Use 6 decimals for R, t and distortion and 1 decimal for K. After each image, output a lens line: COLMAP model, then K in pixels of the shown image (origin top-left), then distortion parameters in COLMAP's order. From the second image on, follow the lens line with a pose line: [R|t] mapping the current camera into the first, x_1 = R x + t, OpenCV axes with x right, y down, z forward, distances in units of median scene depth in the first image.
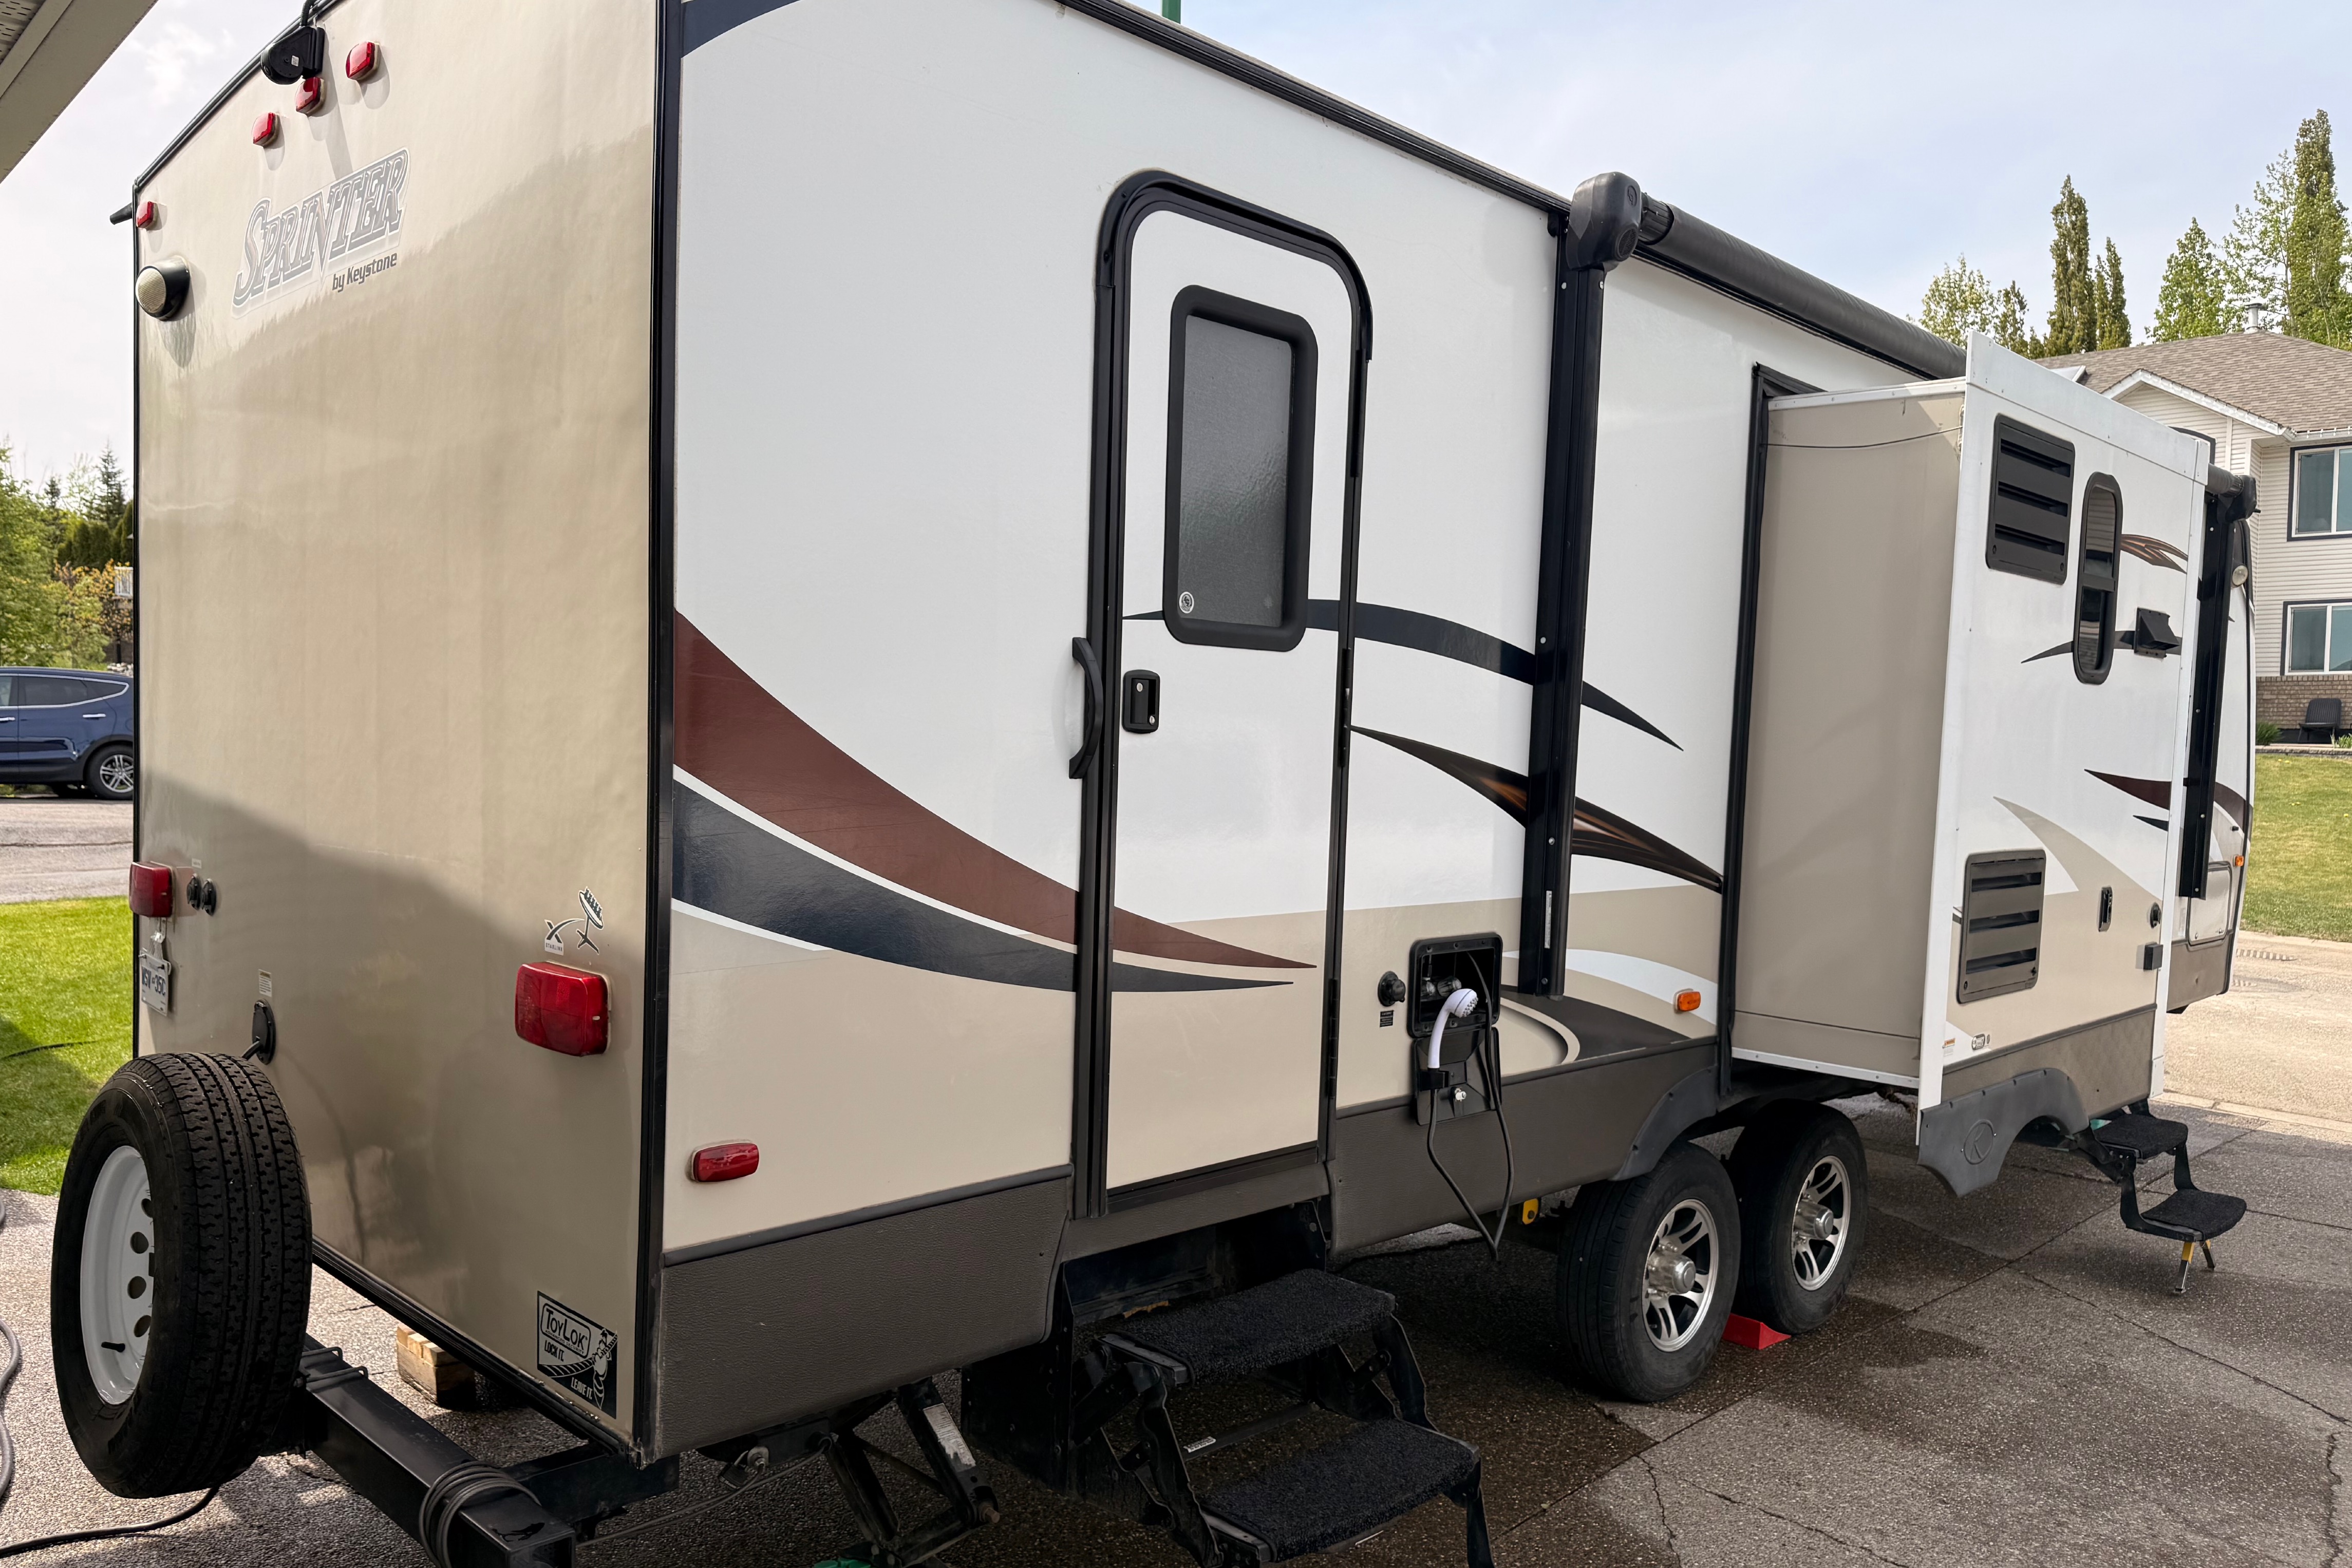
lens RADIAL K [[1668.7, 0, 1097.7], [0, 1668.7, 845.9], [0, 0, 1]] dist [0.117693, -0.194112]
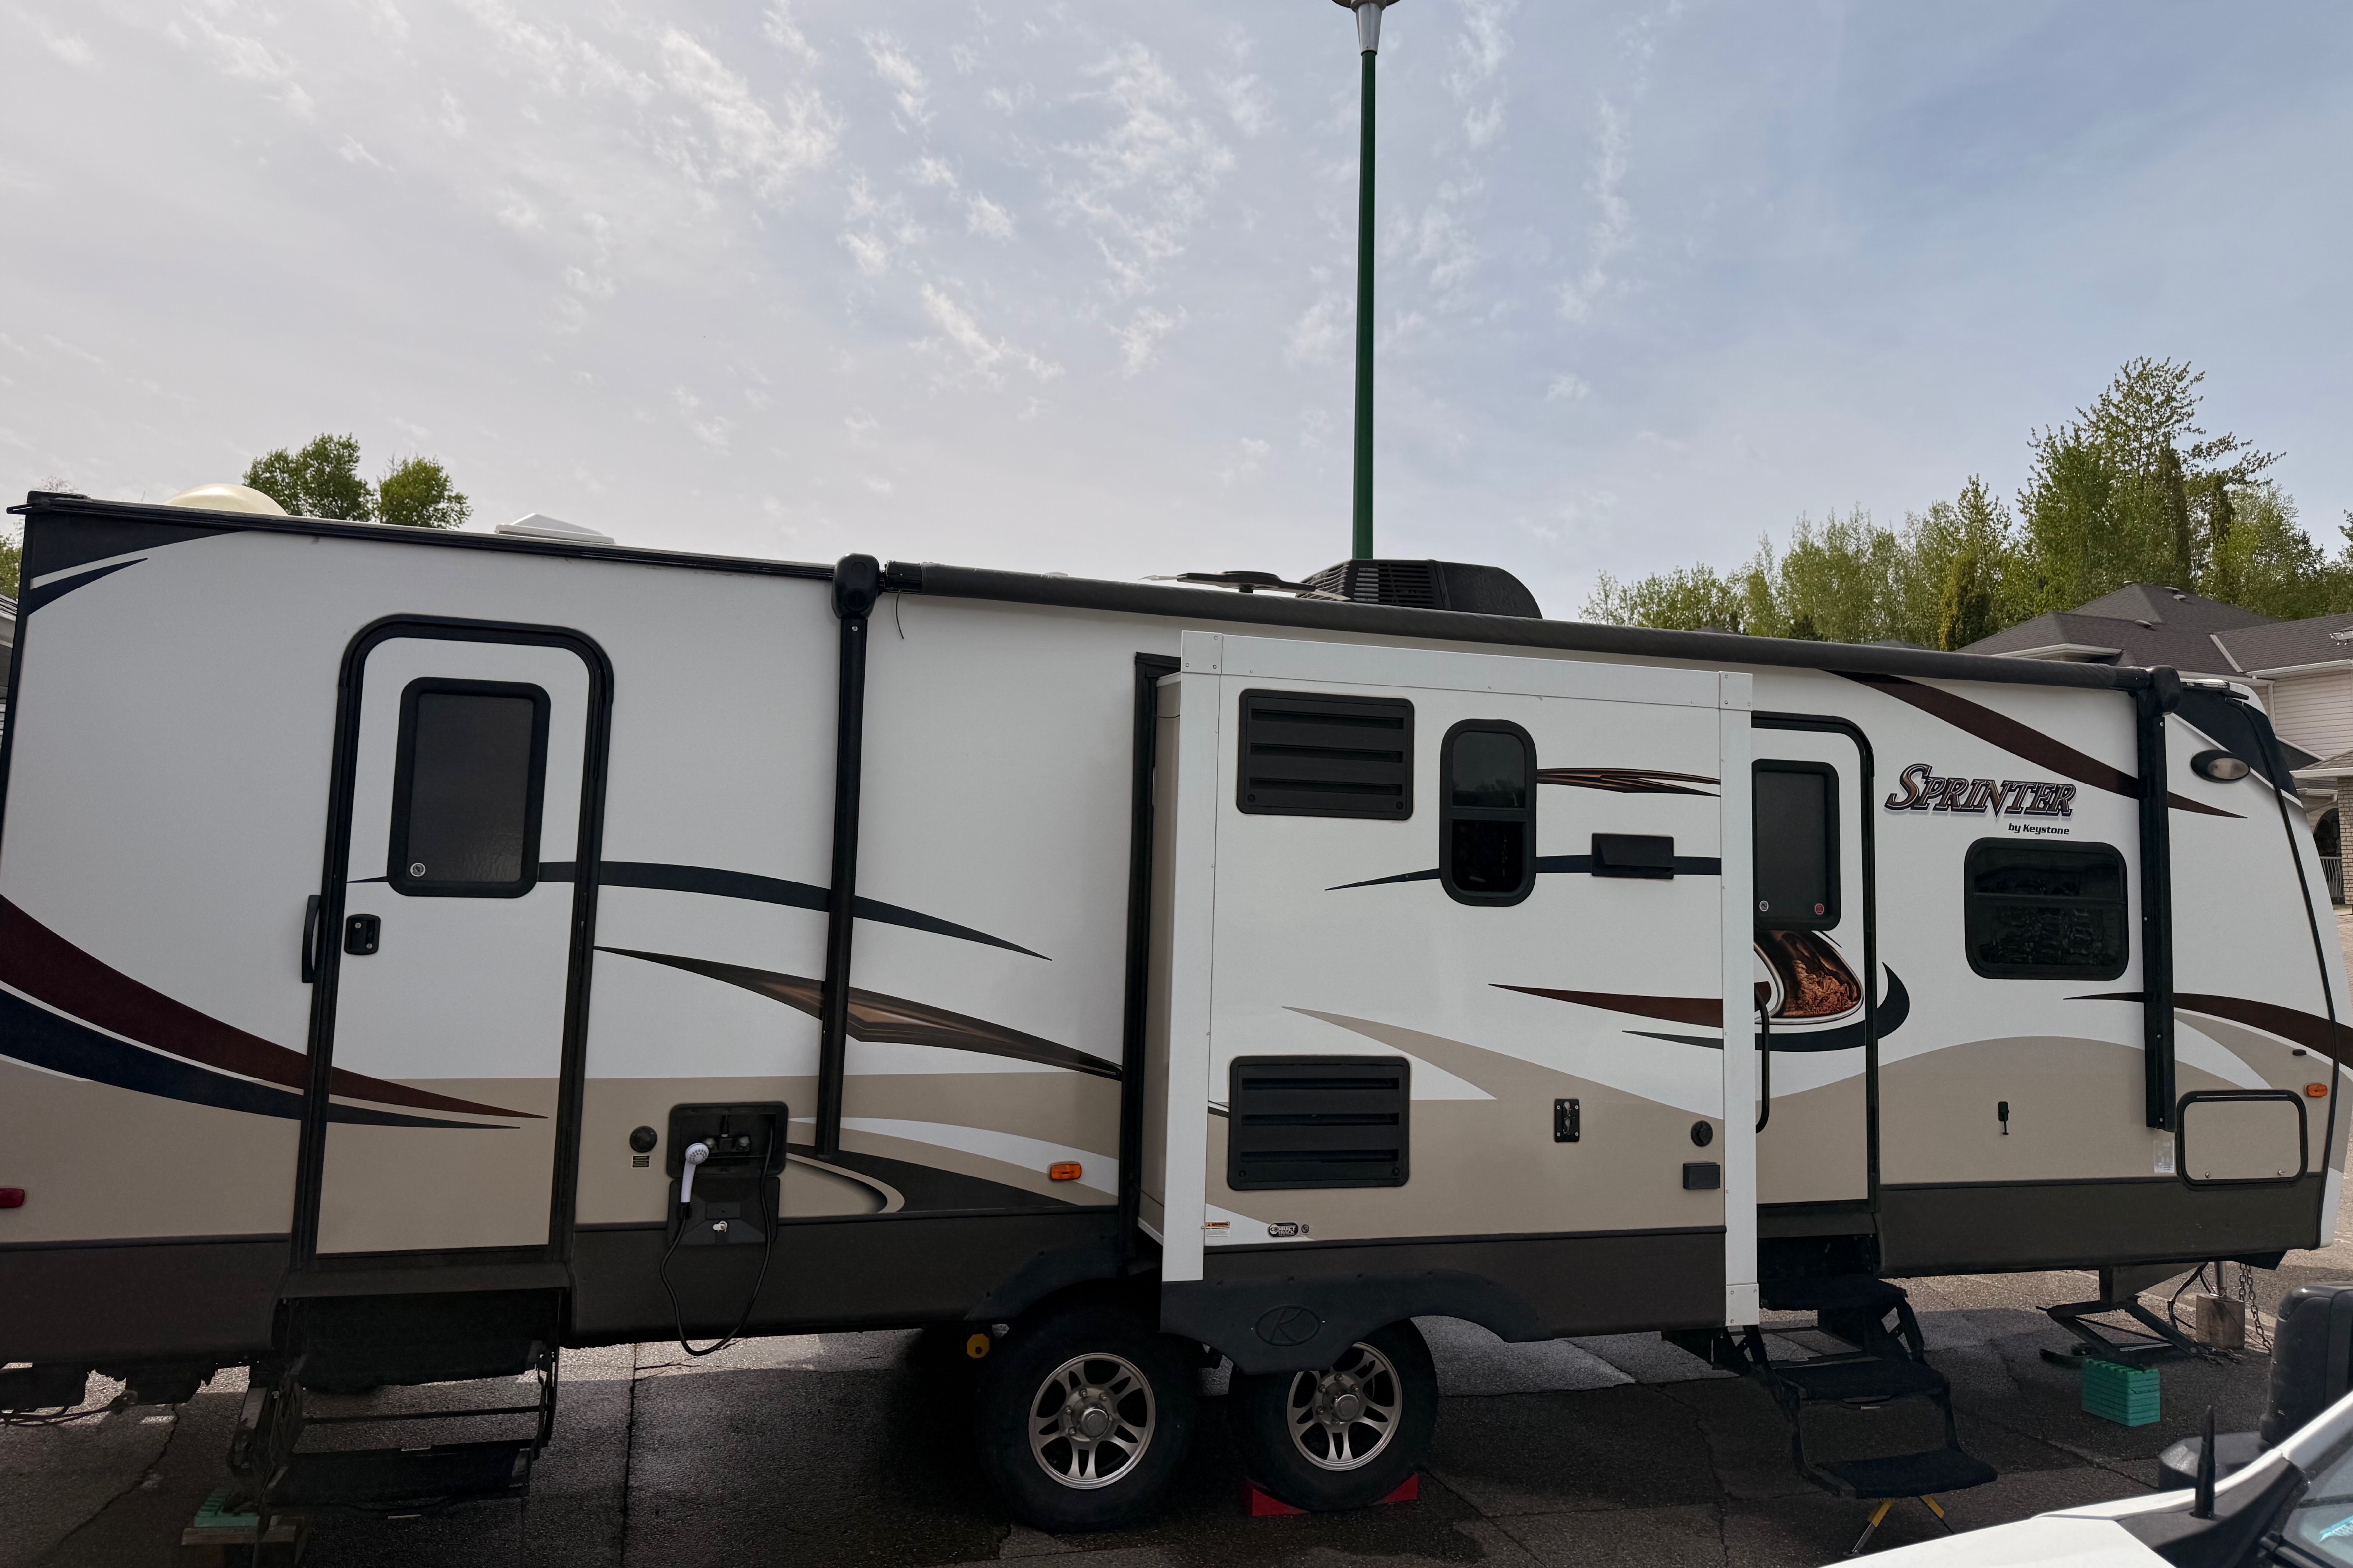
lens RADIAL K [[1668.7, 0, 1179.4], [0, 1668.7, 677.9], [0, 0, 1]] dist [0.029389, -0.035317]
pose [[0.906097, -0.047113, -0.420438, 1.174920], [-0.032645, 0.983031, -0.180509, -0.052951], [0.421808, 0.177284, 0.889184, -0.109484]]
